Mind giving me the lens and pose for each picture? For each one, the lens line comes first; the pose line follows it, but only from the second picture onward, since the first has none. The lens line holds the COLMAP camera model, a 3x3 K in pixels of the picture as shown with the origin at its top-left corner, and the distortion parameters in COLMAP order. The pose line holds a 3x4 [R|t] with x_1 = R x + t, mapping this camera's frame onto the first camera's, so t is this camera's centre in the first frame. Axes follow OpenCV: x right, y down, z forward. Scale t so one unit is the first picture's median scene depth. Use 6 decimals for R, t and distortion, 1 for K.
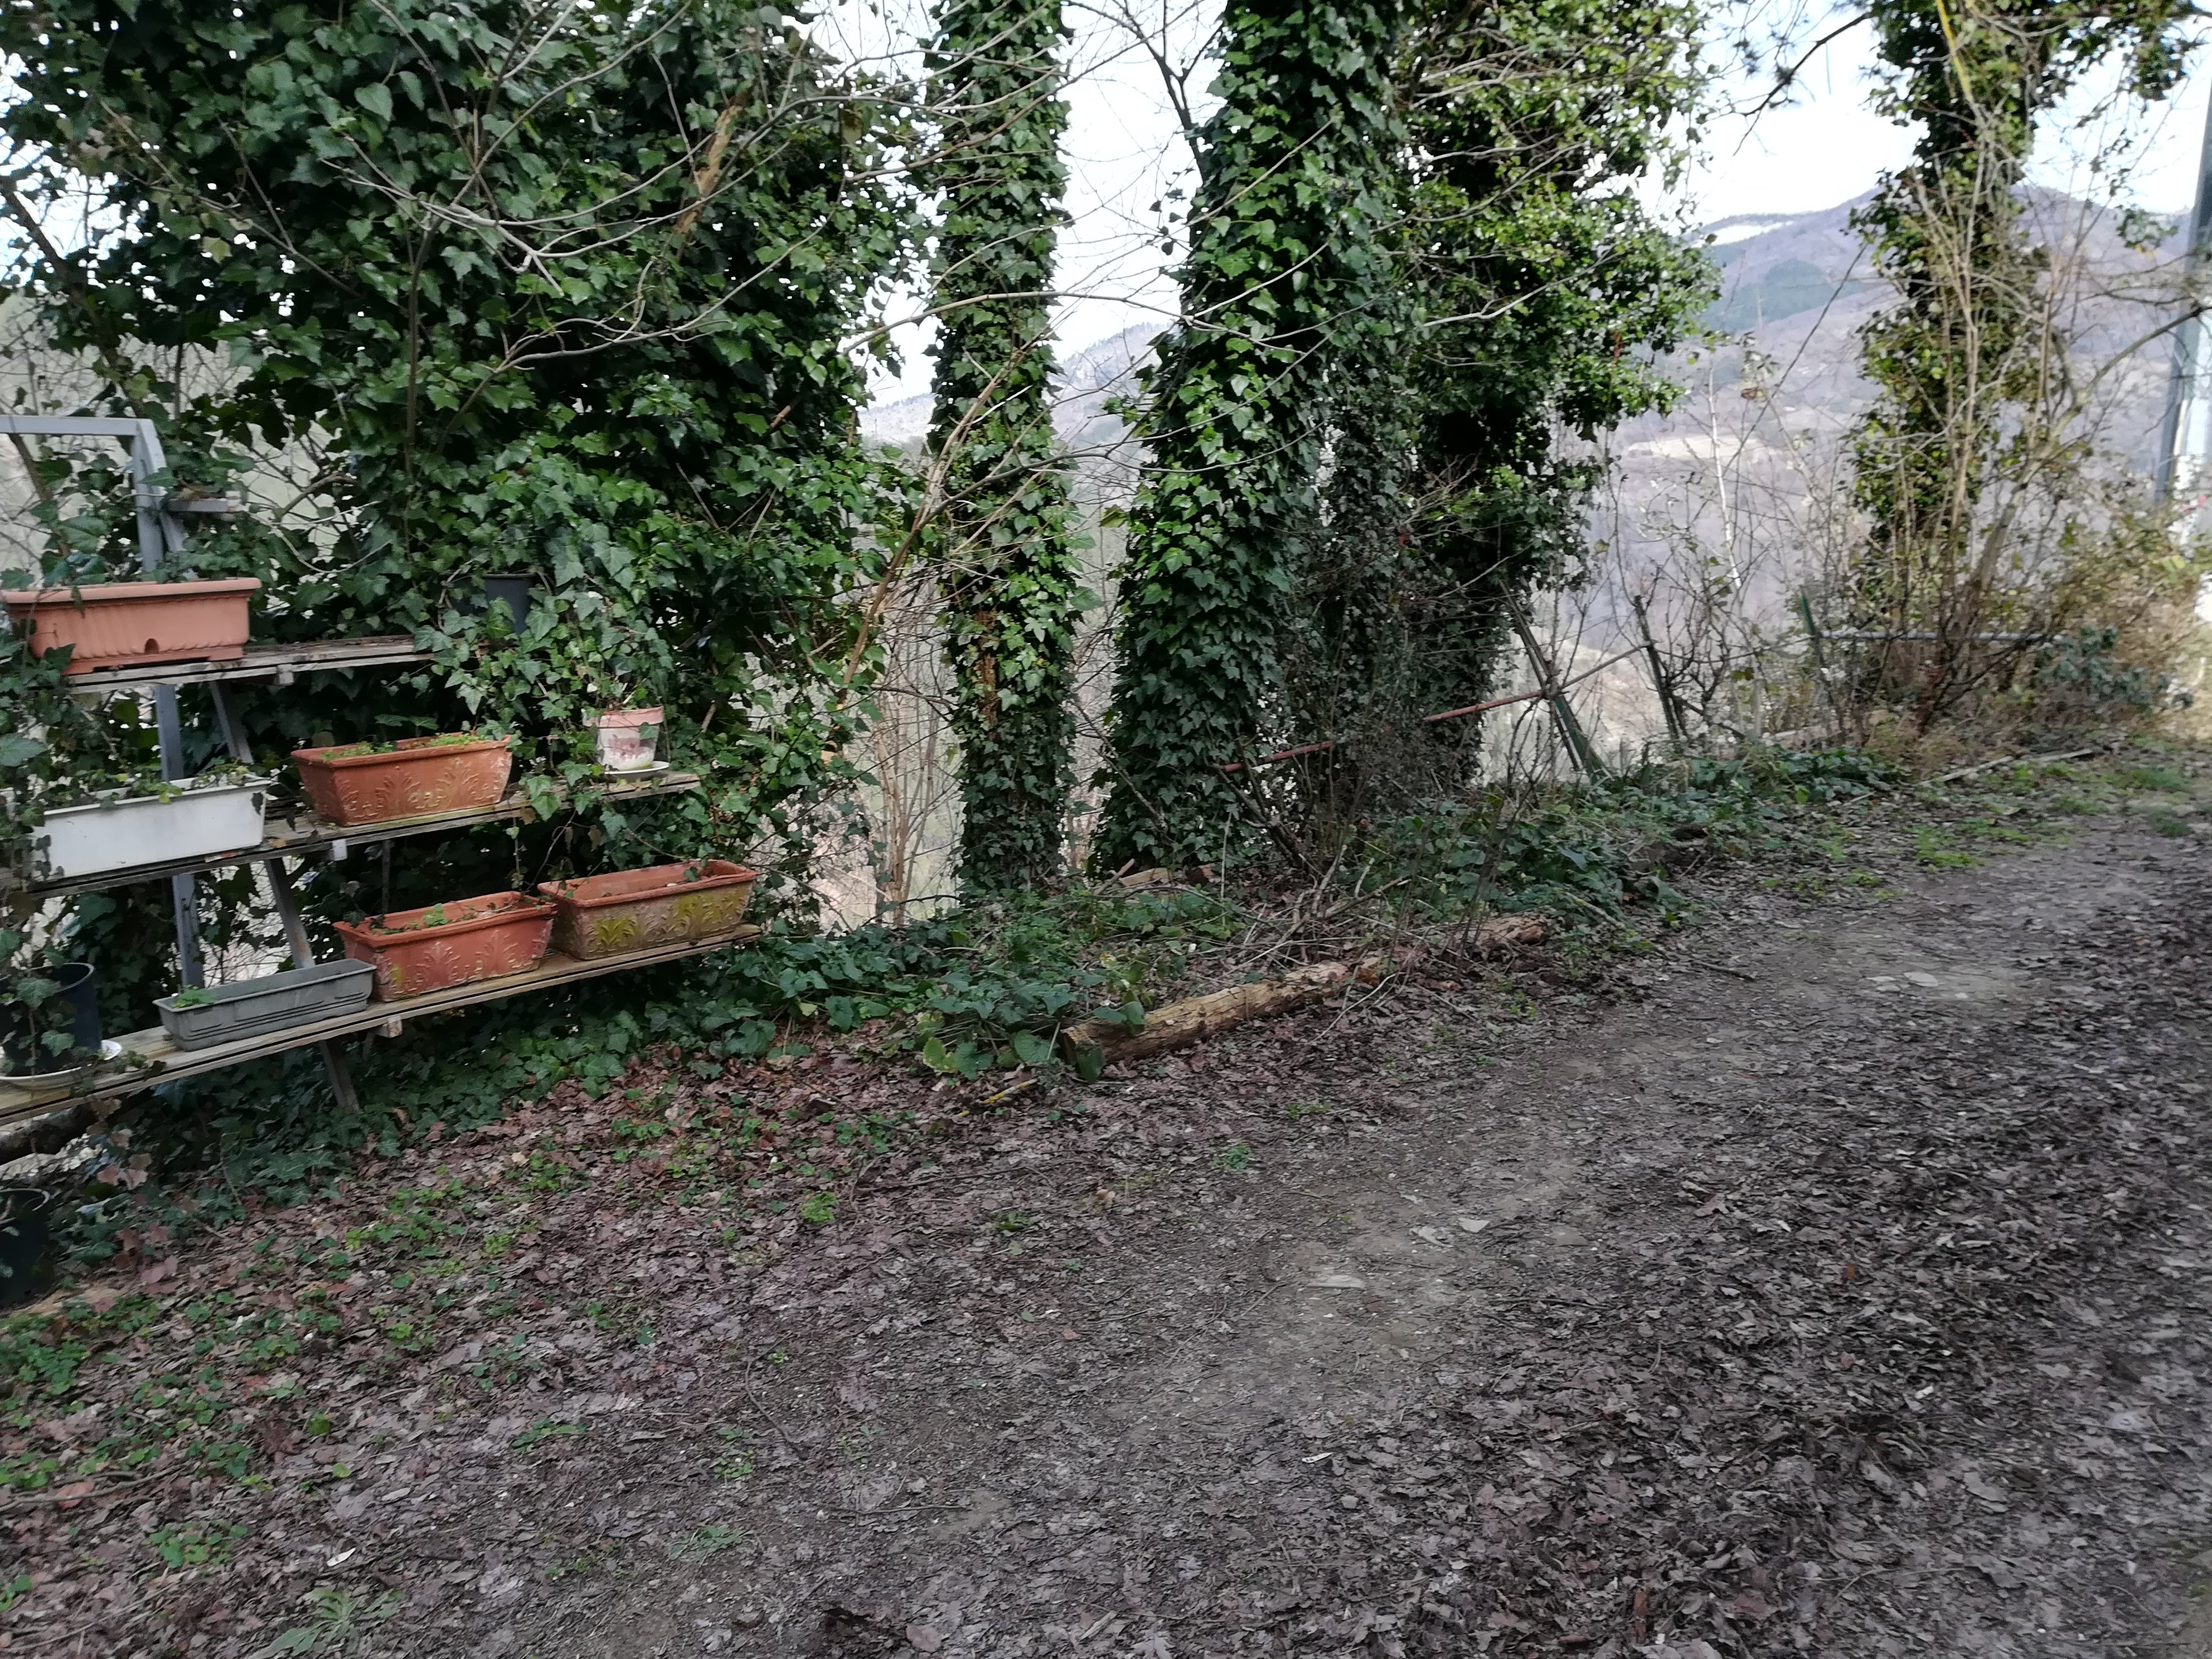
lens RADIAL K [[1636.0, 0, 1113.5], [0, 1636.0, 828.5], [0, 0, 1]] dist [0.001068, -0.007497]
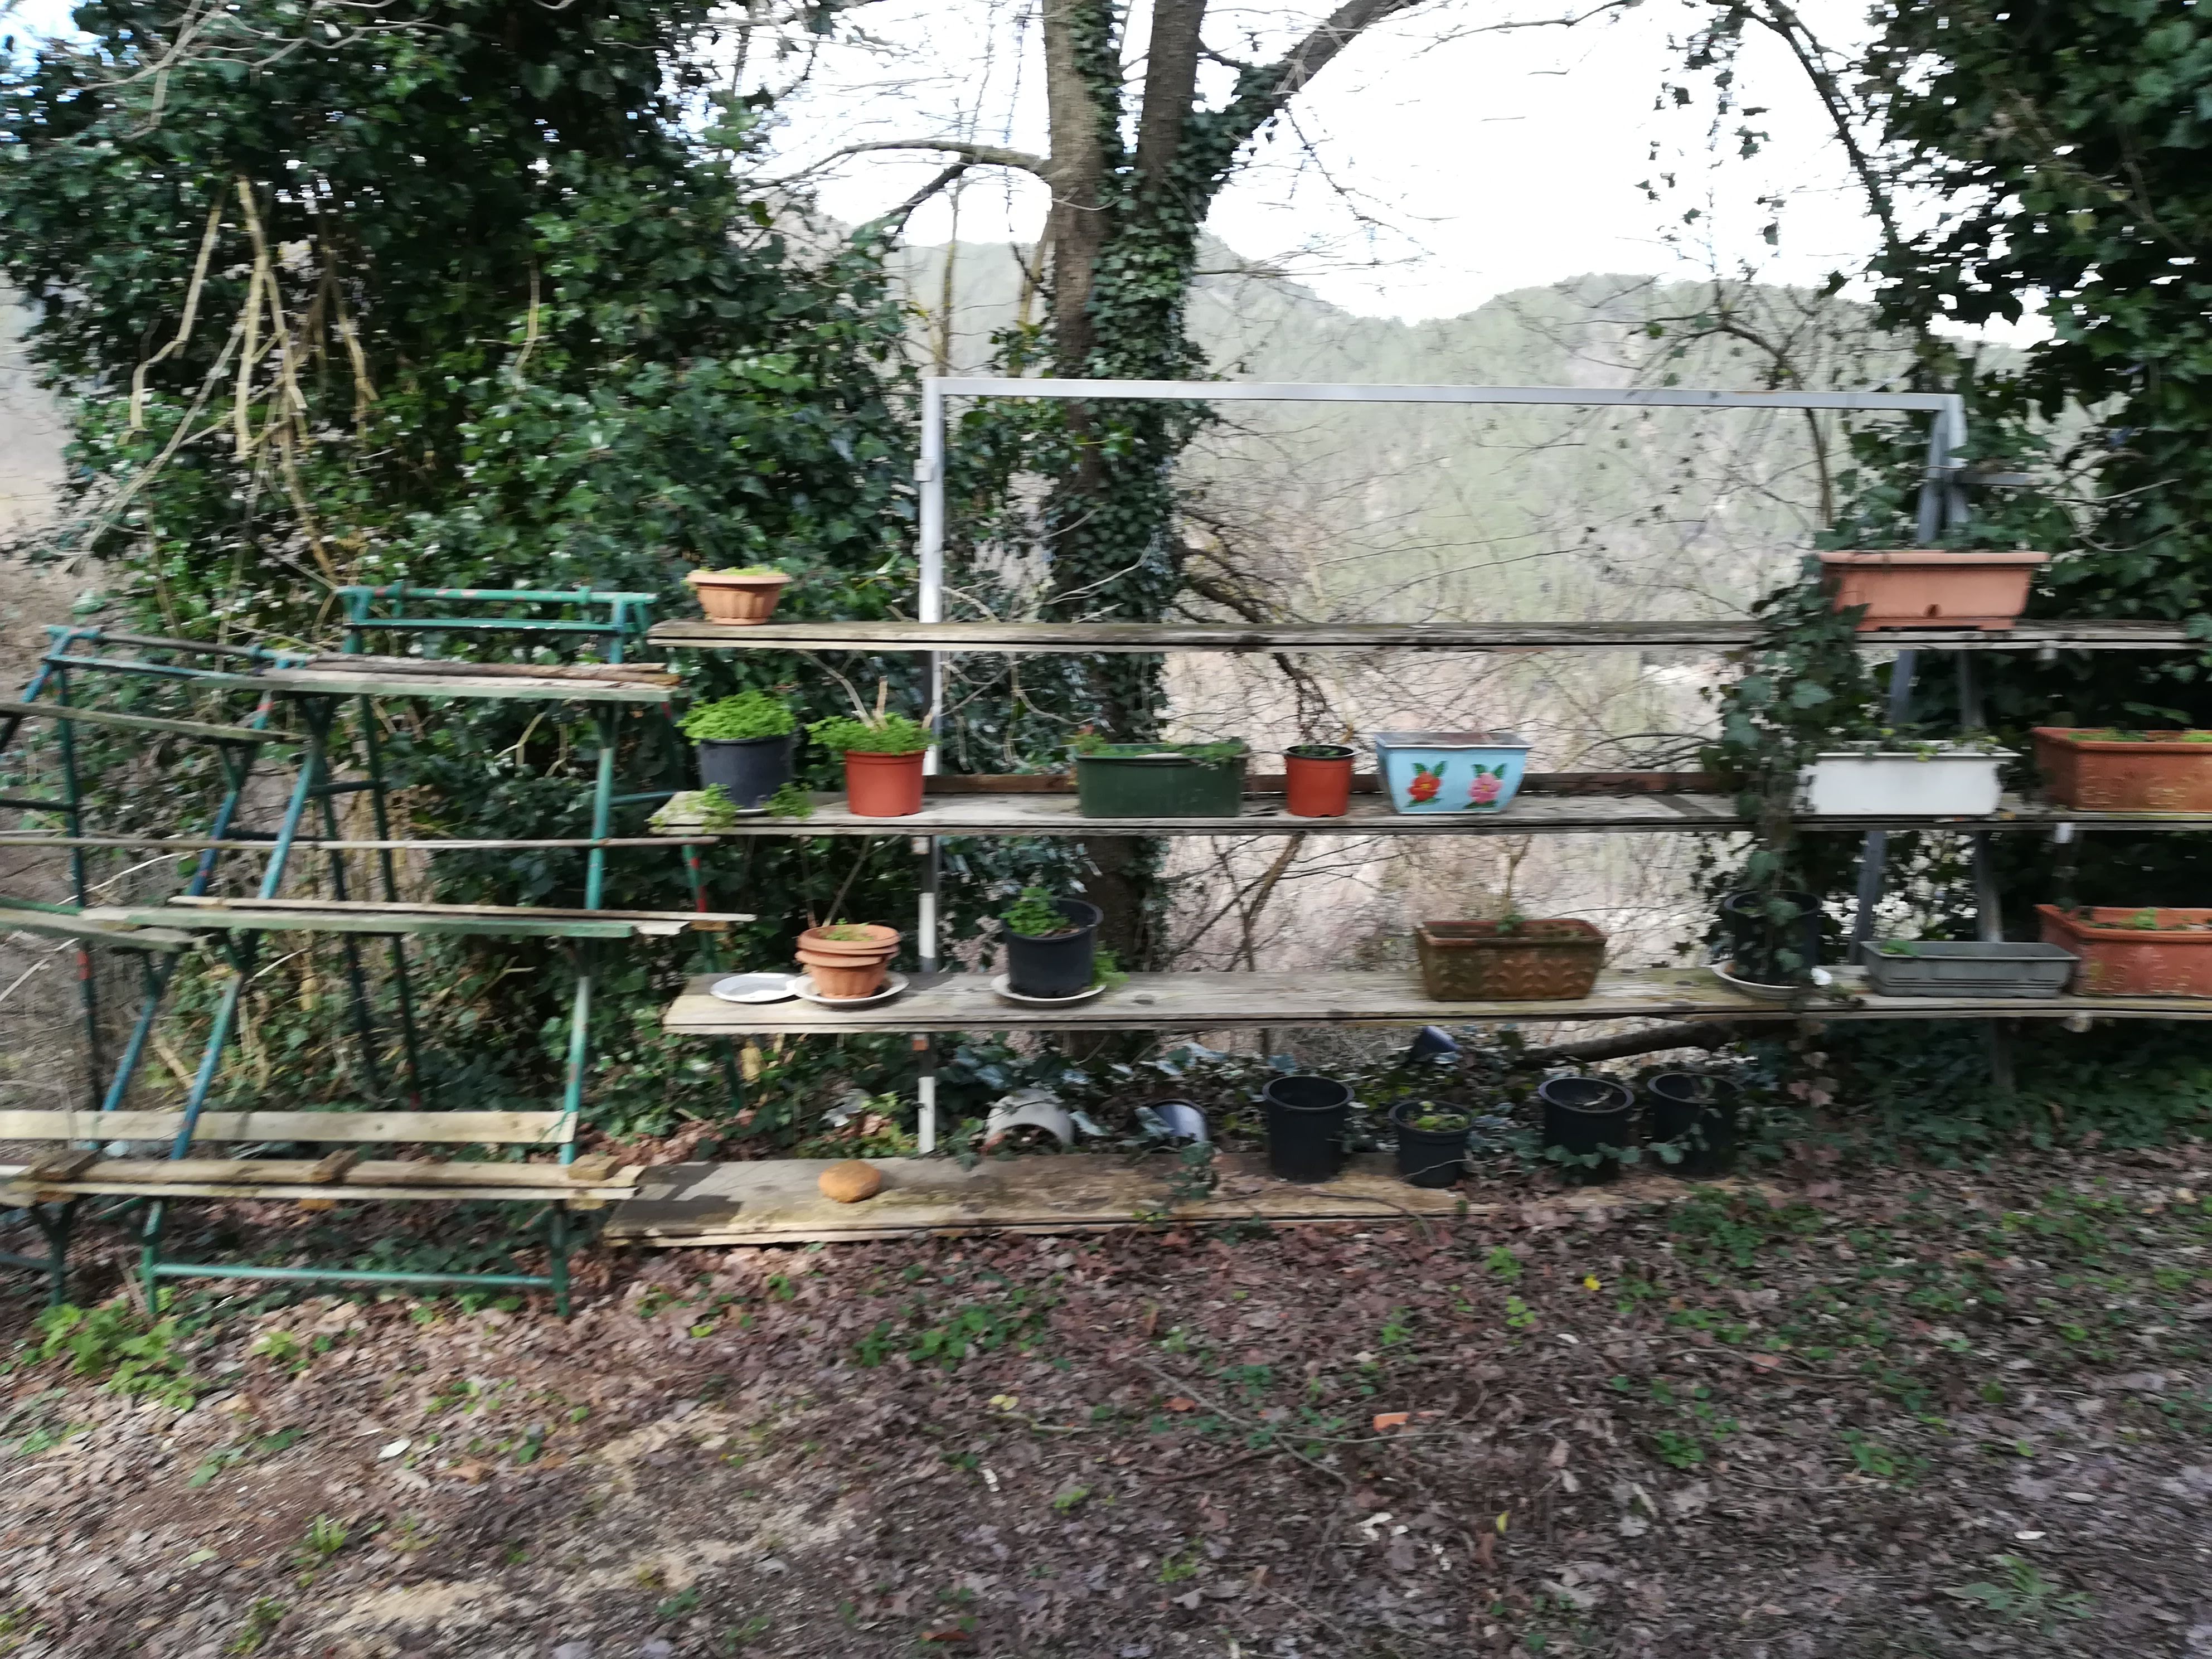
lens RADIAL K [[1636.0, 0, 1113.5], [0, 1636.0, 828.5], [0, 0, 1]] dist [0.001068, -0.007497]
pose [[0.679328, 0.177217, -0.712115, -0.167760], [-0.167373, 0.982242, 0.084774, 0.023522], [0.714493, 0.061599, 0.696926, -0.095099]]
